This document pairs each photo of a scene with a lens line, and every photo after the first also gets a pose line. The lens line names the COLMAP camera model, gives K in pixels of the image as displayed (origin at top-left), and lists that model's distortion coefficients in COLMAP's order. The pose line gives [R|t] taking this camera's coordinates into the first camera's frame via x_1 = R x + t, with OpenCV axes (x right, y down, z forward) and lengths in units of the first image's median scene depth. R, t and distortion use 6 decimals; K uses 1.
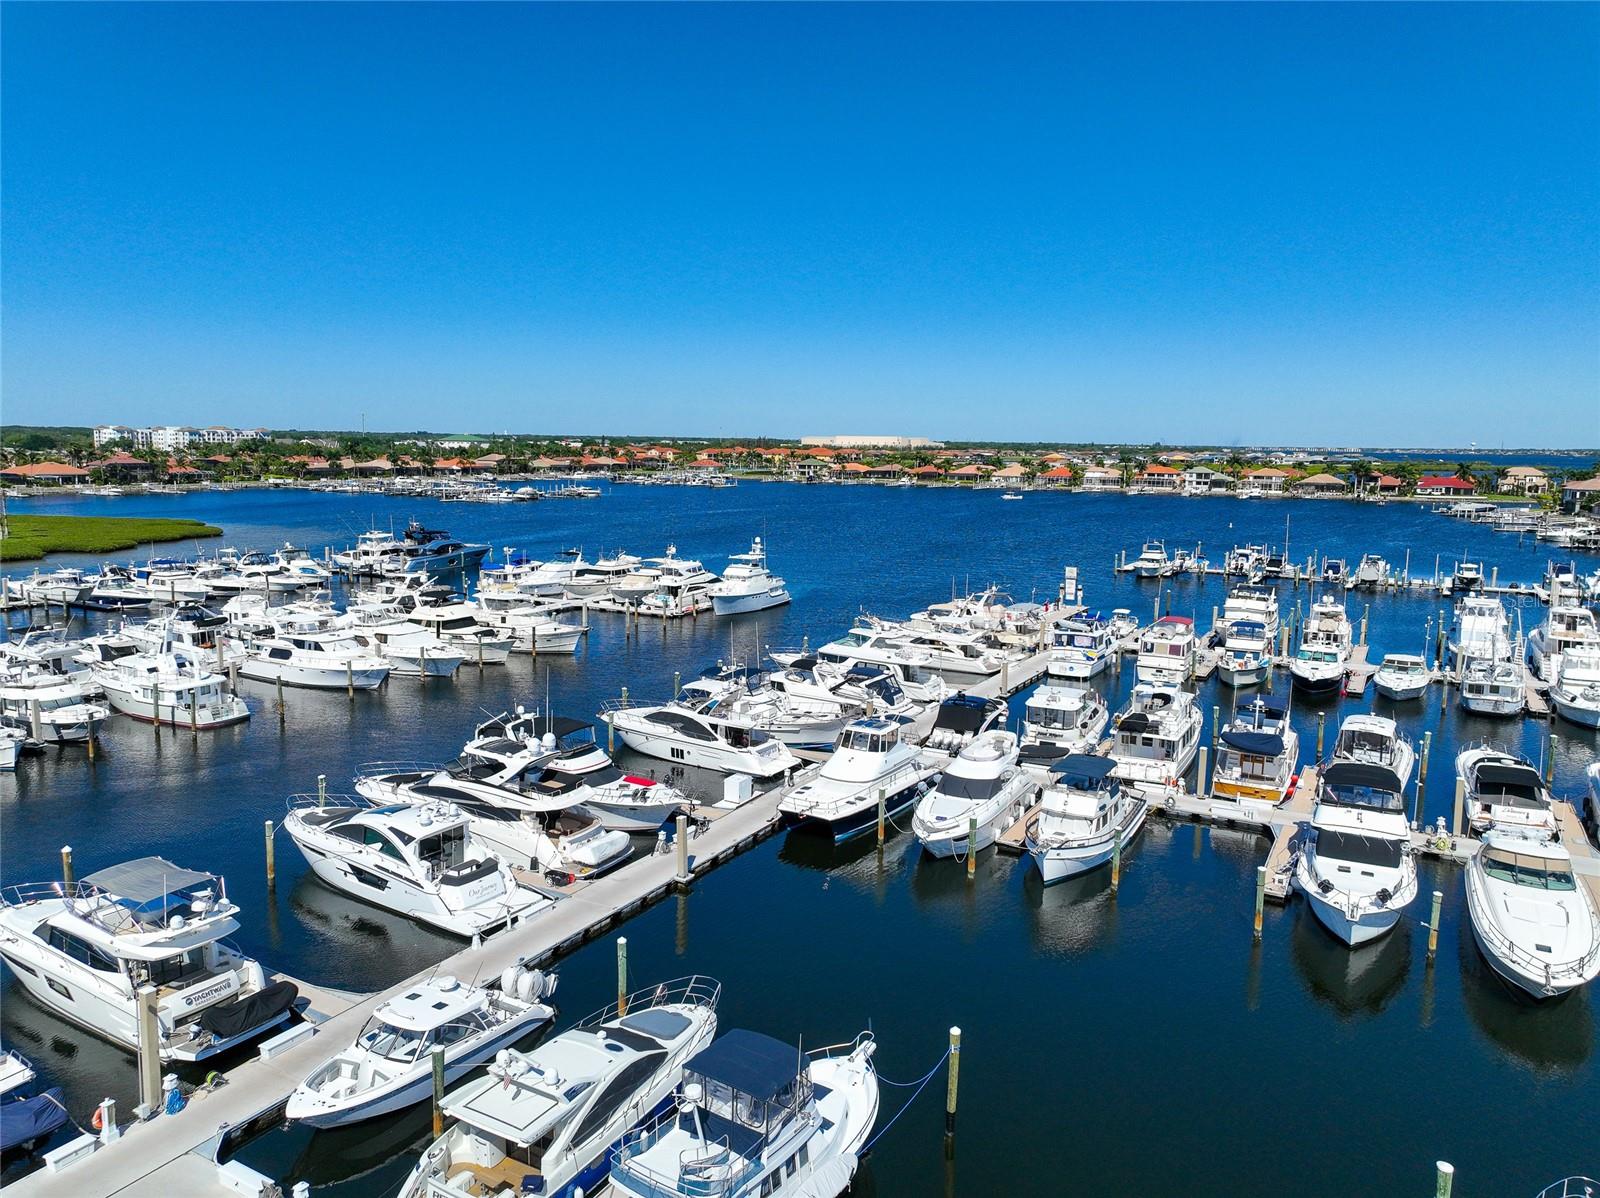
lens RADIAL K [[1125.2, 0, 800.0], [0, 1125.2, 599.0], [0, 0, 1]] dist [0.006928, -0.000430]
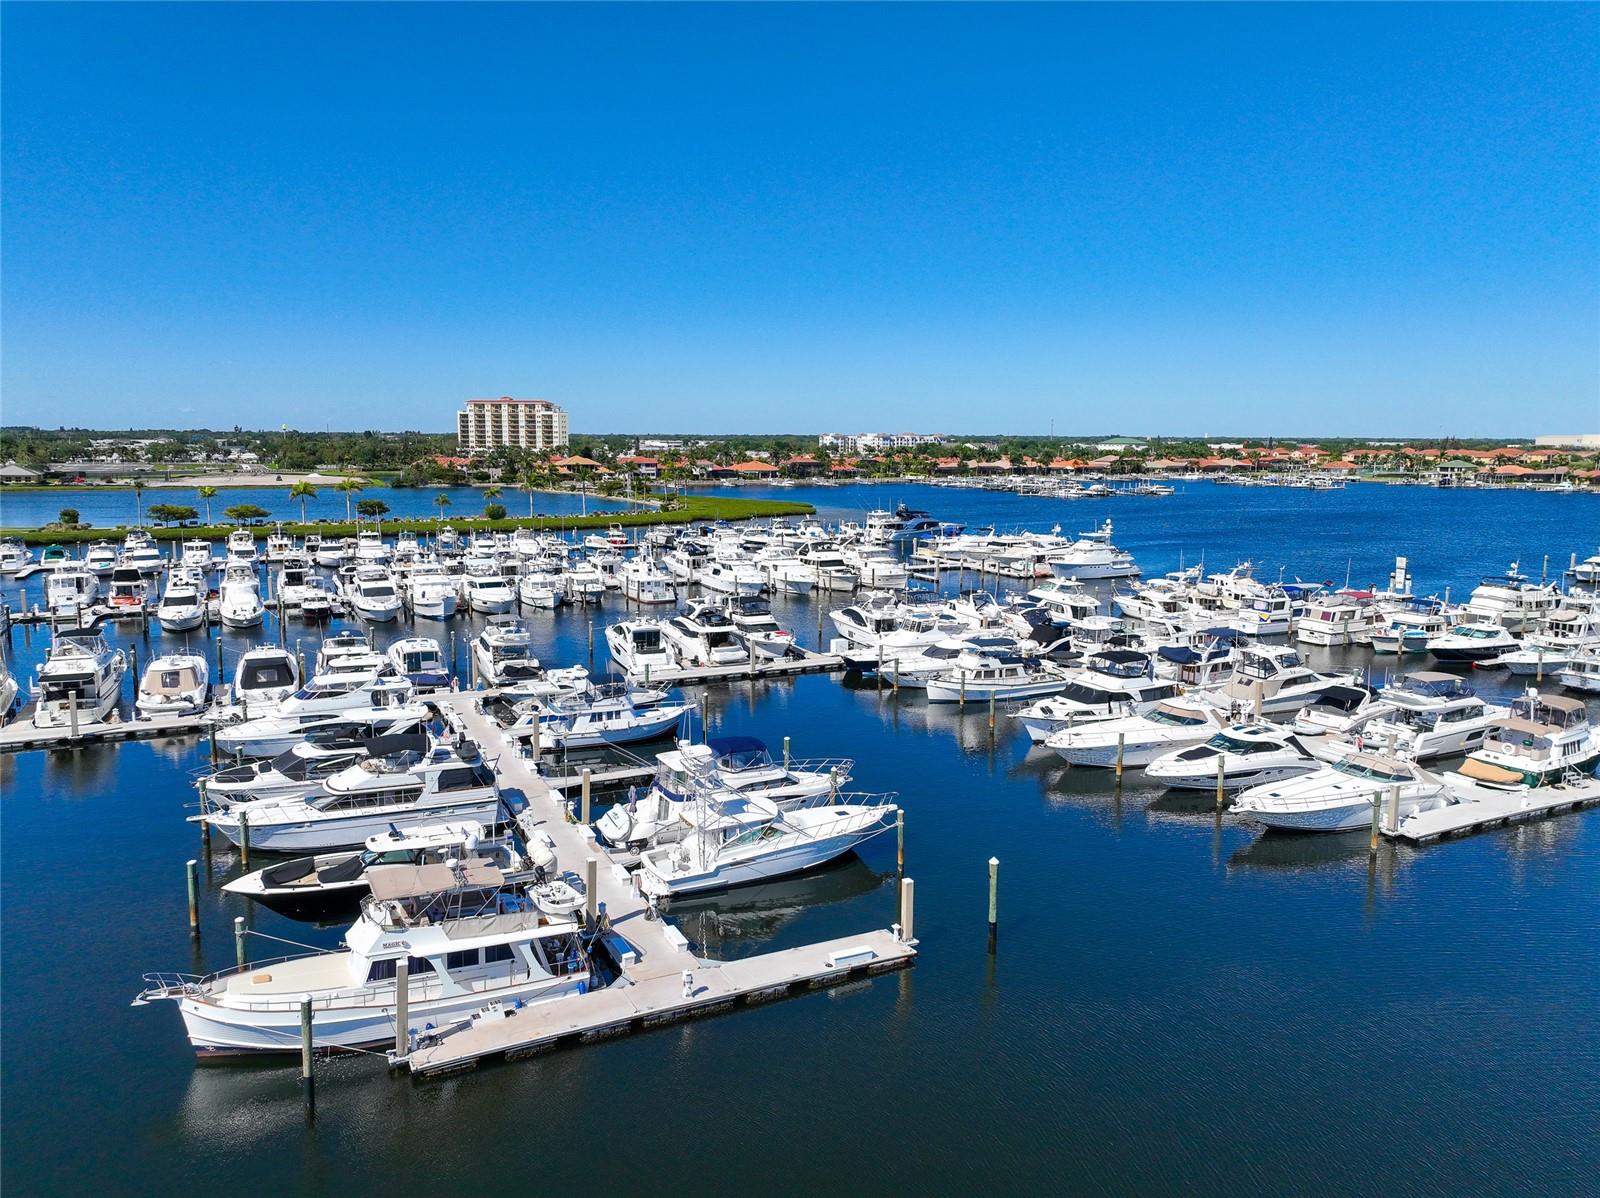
lens RADIAL K [[1125.2, 0, 800.0], [0, 1125.2, 599.0], [0, 0, 1]] dist [0.006928, -0.000430]
pose [[0.823457, 0.071535, -0.562851, 0.158351], [-0.073200, 0.997124, 0.019637, 0.013169], [0.562637, 0.025031, 0.826325, -0.079294]]
